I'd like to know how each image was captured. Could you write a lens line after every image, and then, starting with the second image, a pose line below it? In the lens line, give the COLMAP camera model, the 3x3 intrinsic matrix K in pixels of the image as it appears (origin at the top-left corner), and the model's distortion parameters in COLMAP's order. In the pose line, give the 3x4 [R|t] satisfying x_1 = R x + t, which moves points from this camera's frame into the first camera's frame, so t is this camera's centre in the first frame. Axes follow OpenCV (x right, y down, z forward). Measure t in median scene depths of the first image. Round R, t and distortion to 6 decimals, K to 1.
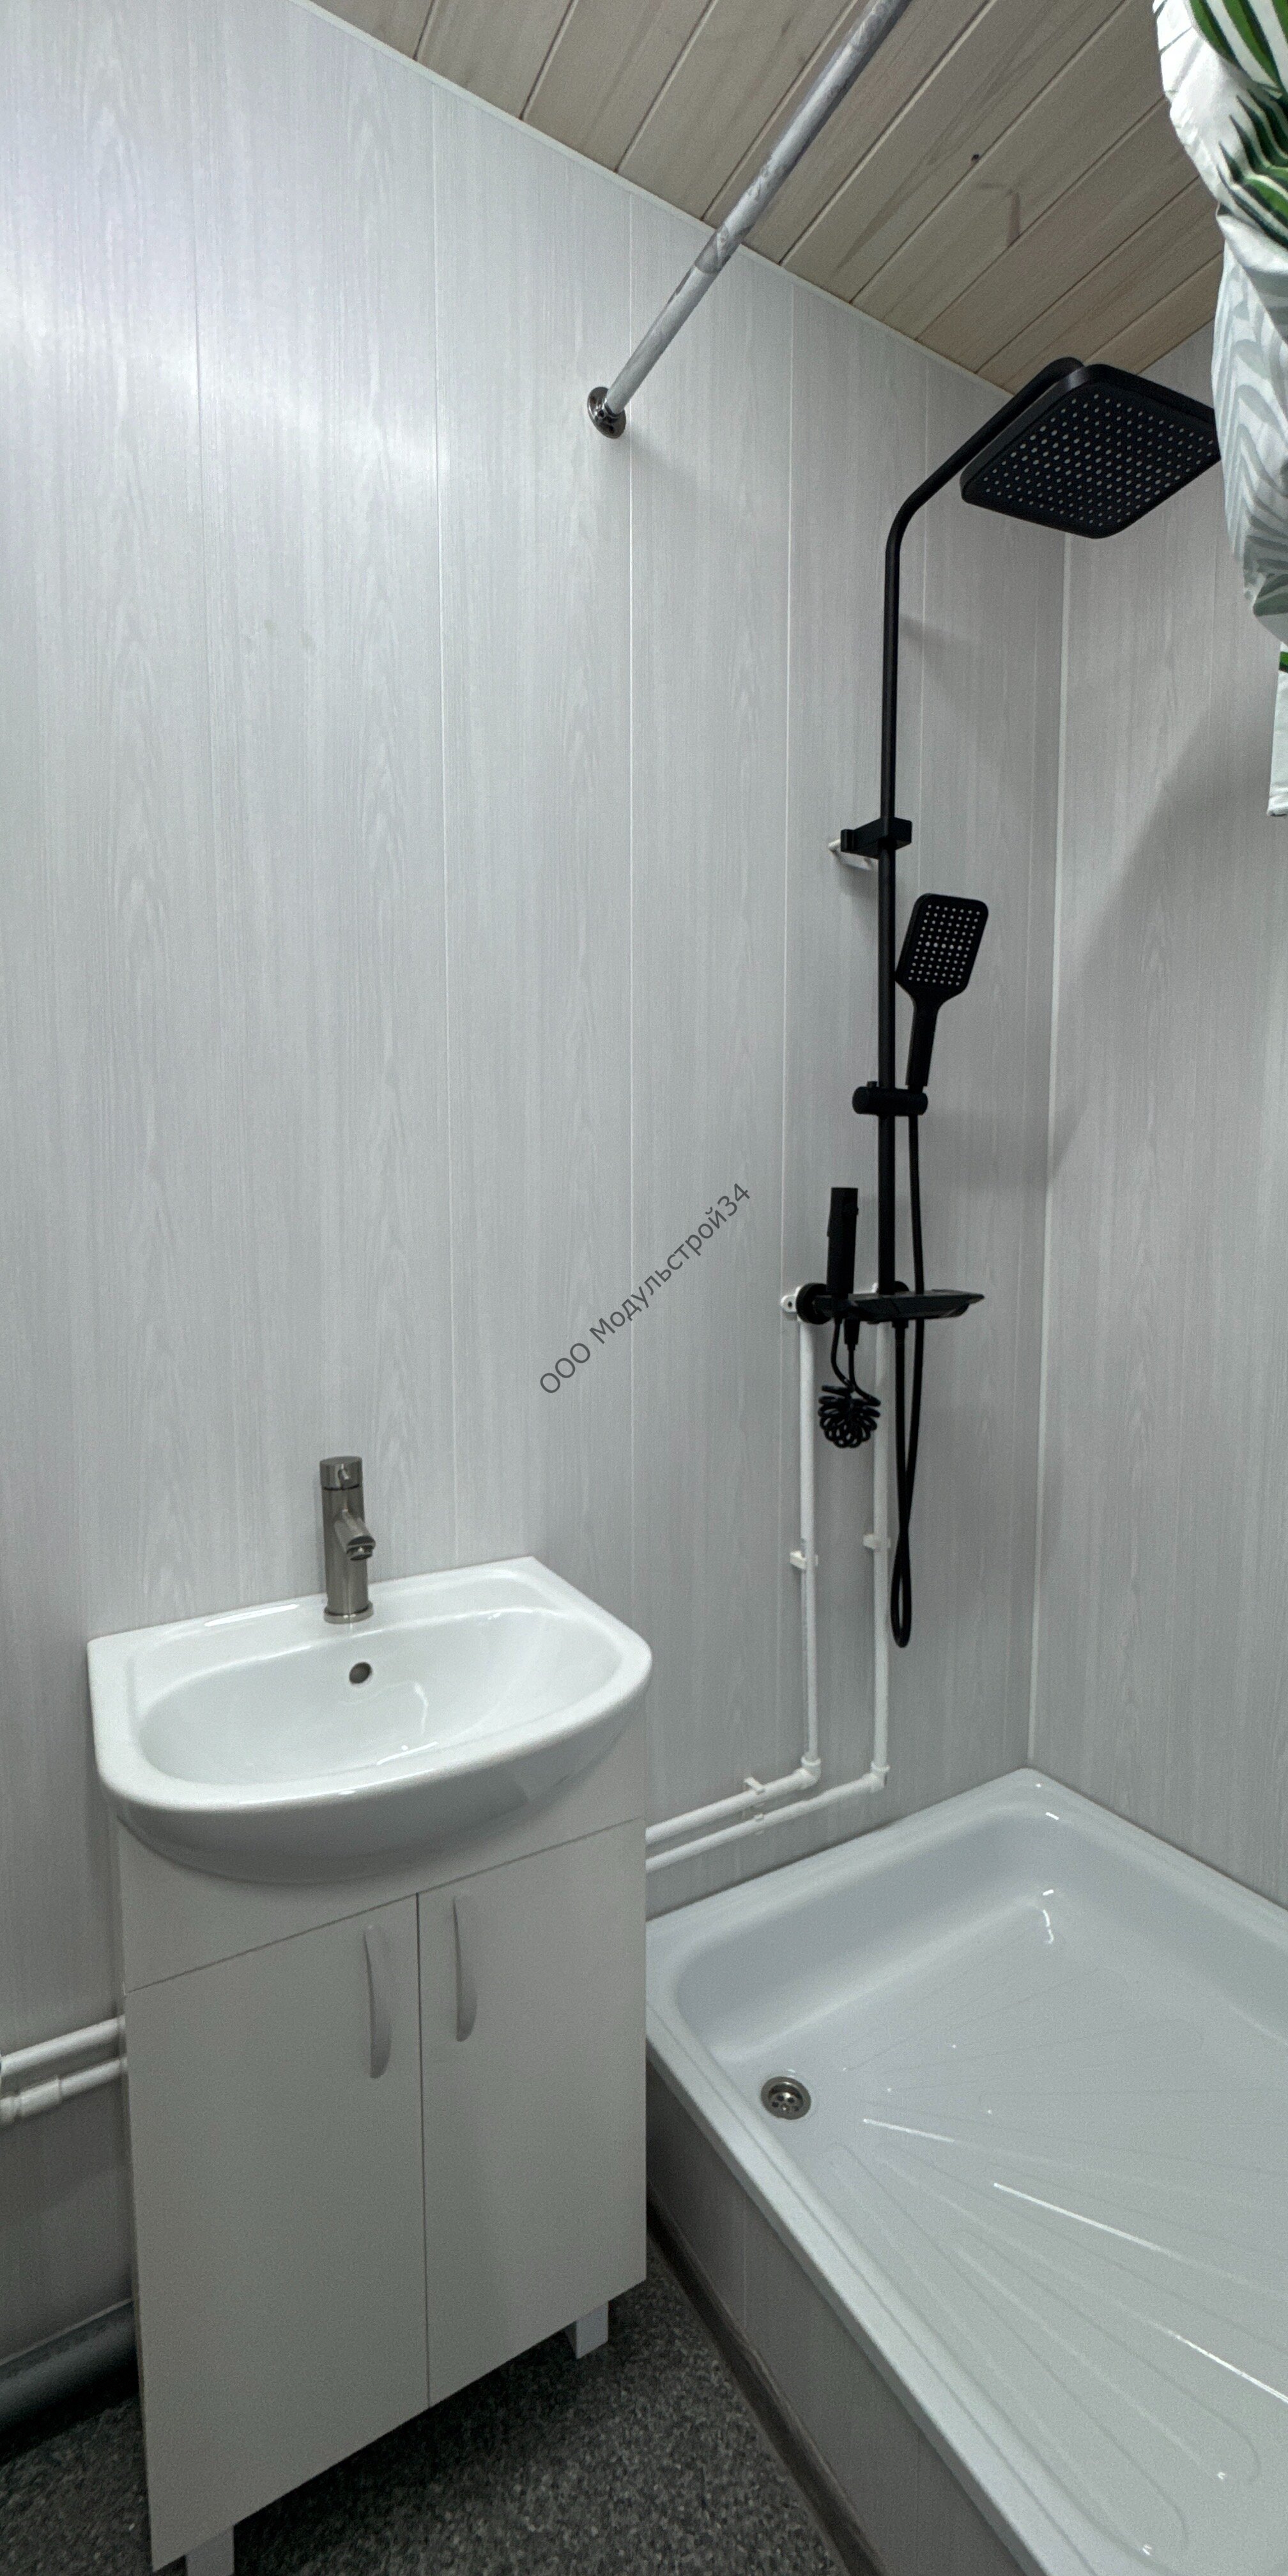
lens RADIAL K [[1023.1, 0, 648.3], [0, 1023.1, 1290.1], [0, 0, 1]] dist [-0.006909, 0.002923]
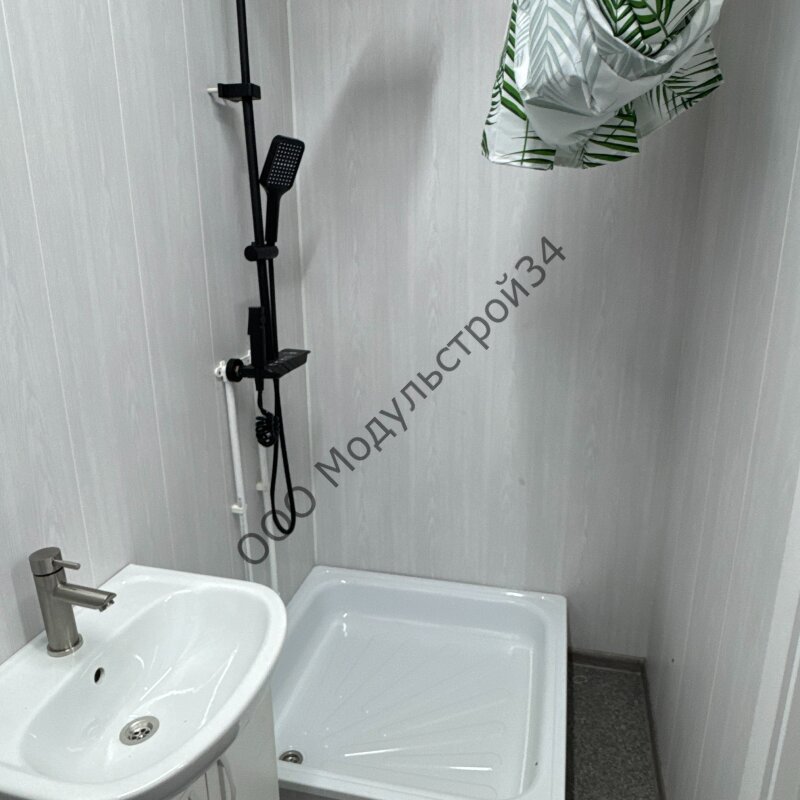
lens RADIAL K [[636.6, 0, 390.9], [0, 636.6, 400.1], [0, 0, 1]] dist [-0.005550, -0.000502]
pose [[0.709021, -0.204119, 0.675000, -0.389713], [0.069915, 0.972823, 0.220742, -0.157780], [-0.701713, -0.109319, 0.704023, 0.036927]]
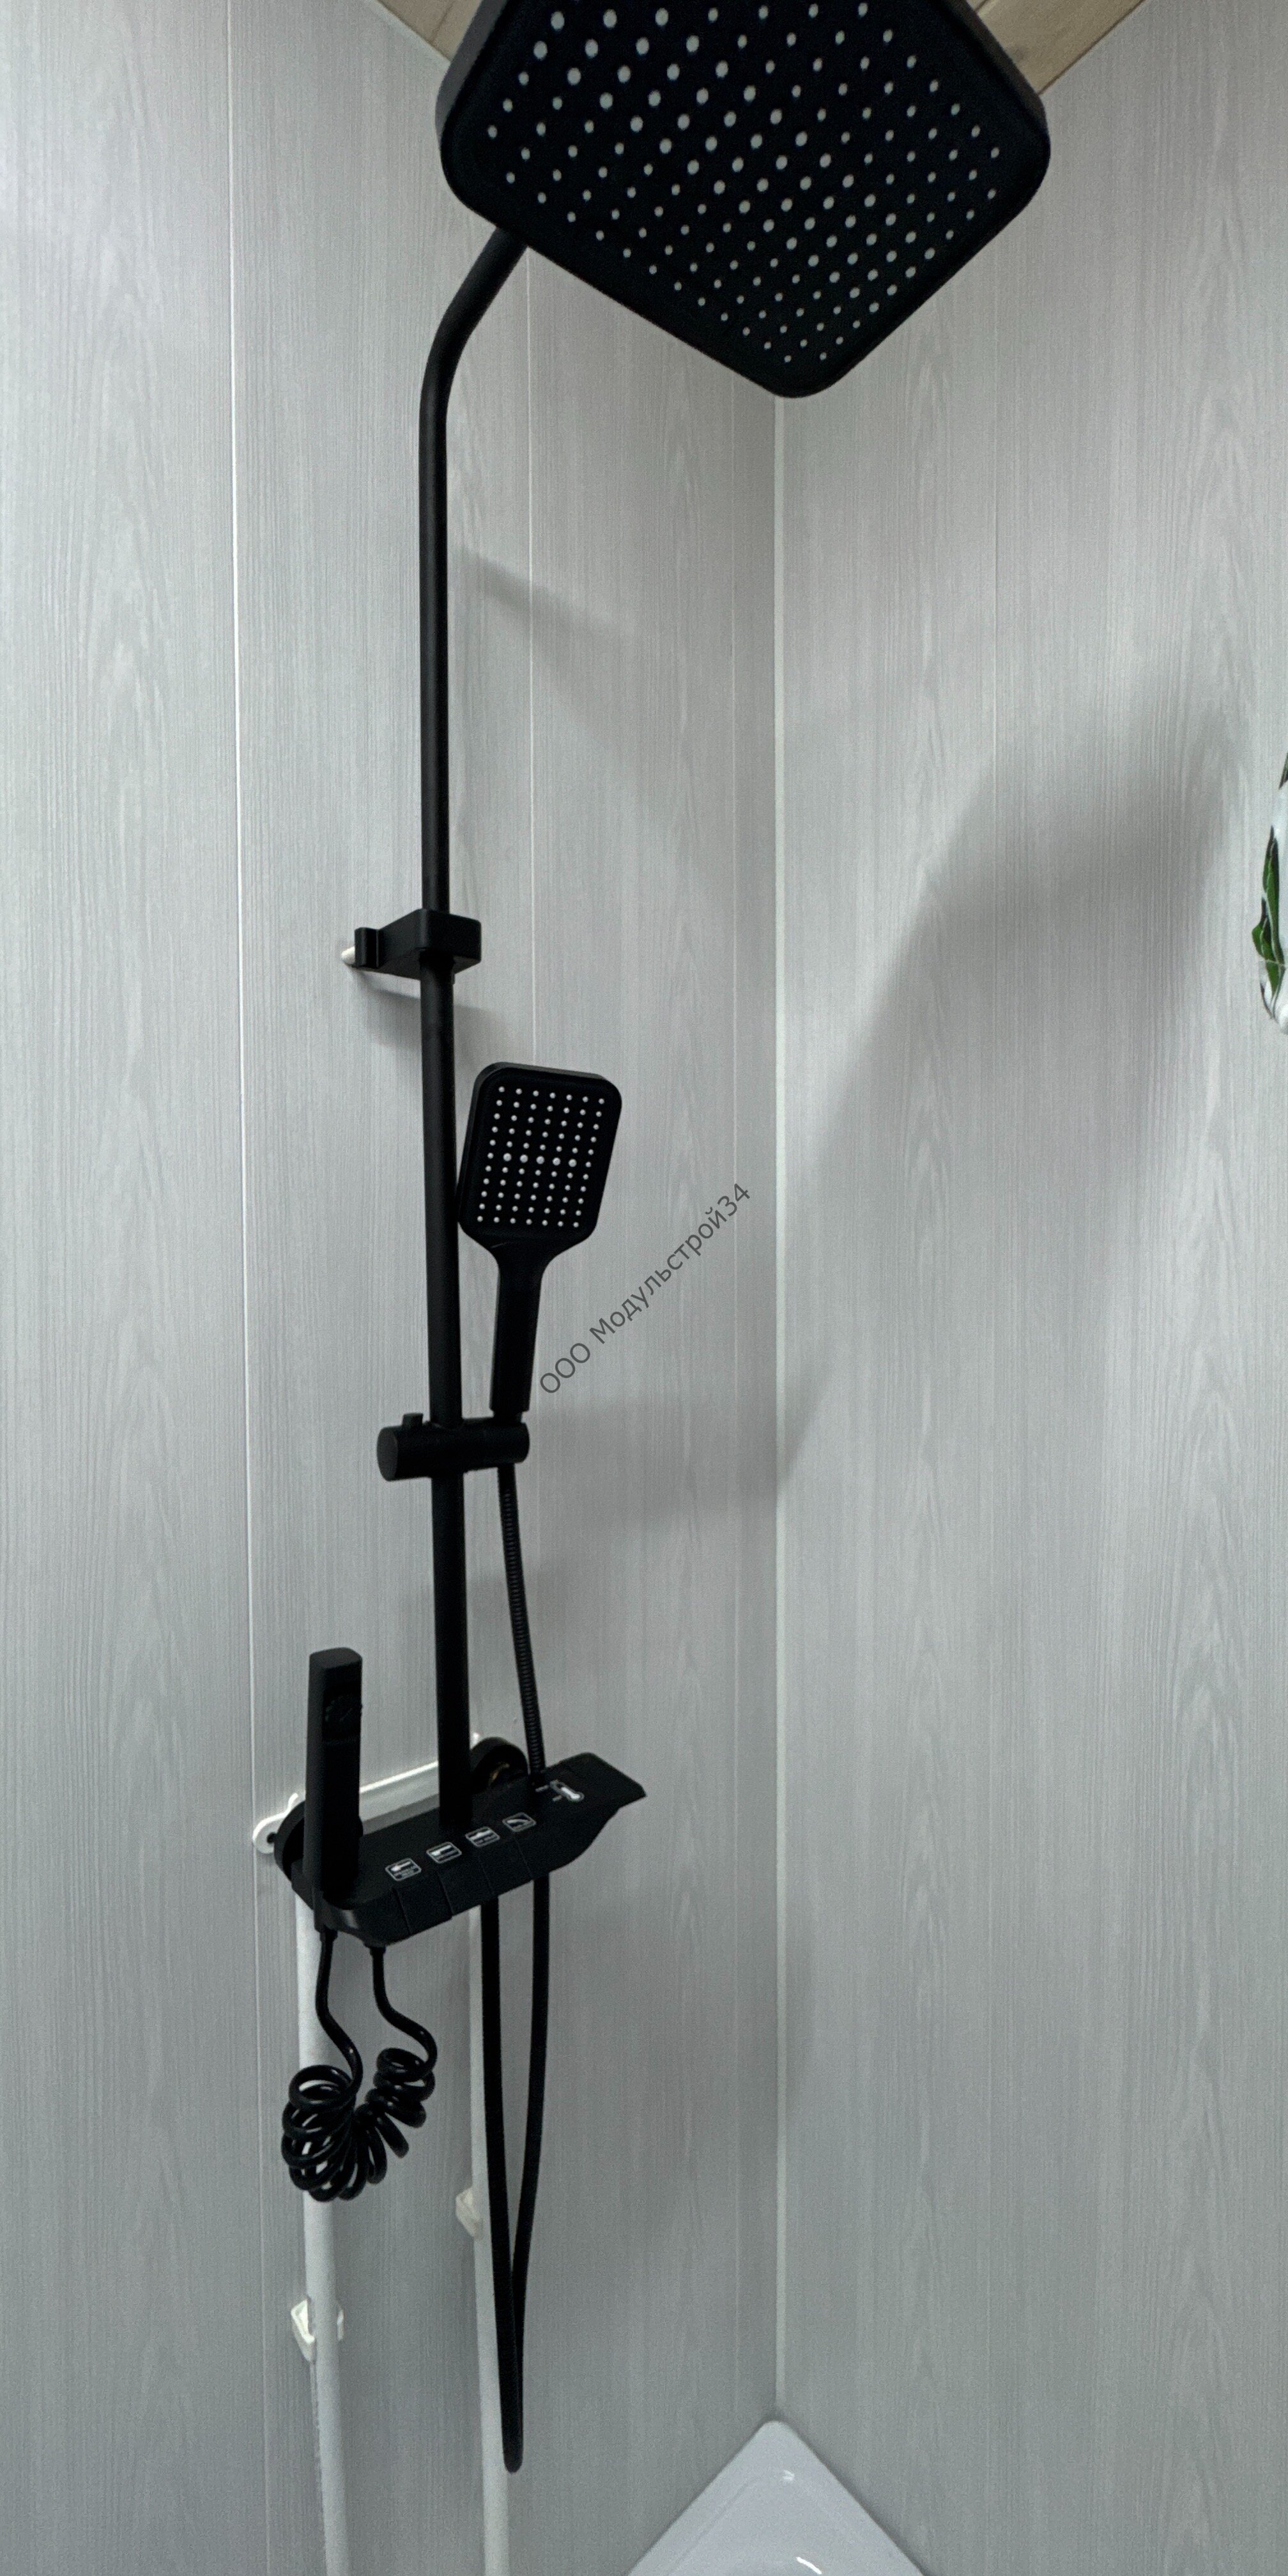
lens RADIAL K [[1023.1, 0, 645.5], [0, 1023.1, 1290.5], [0, 0, 1]] dist [-0.006909, 0.002923]
pose [[0.983979, -0.009297, 0.178042, 0.233069], [0.018844, 0.998469, -0.052006, -0.227484], [-0.177286, 0.054528, 0.982648, 0.453338]]
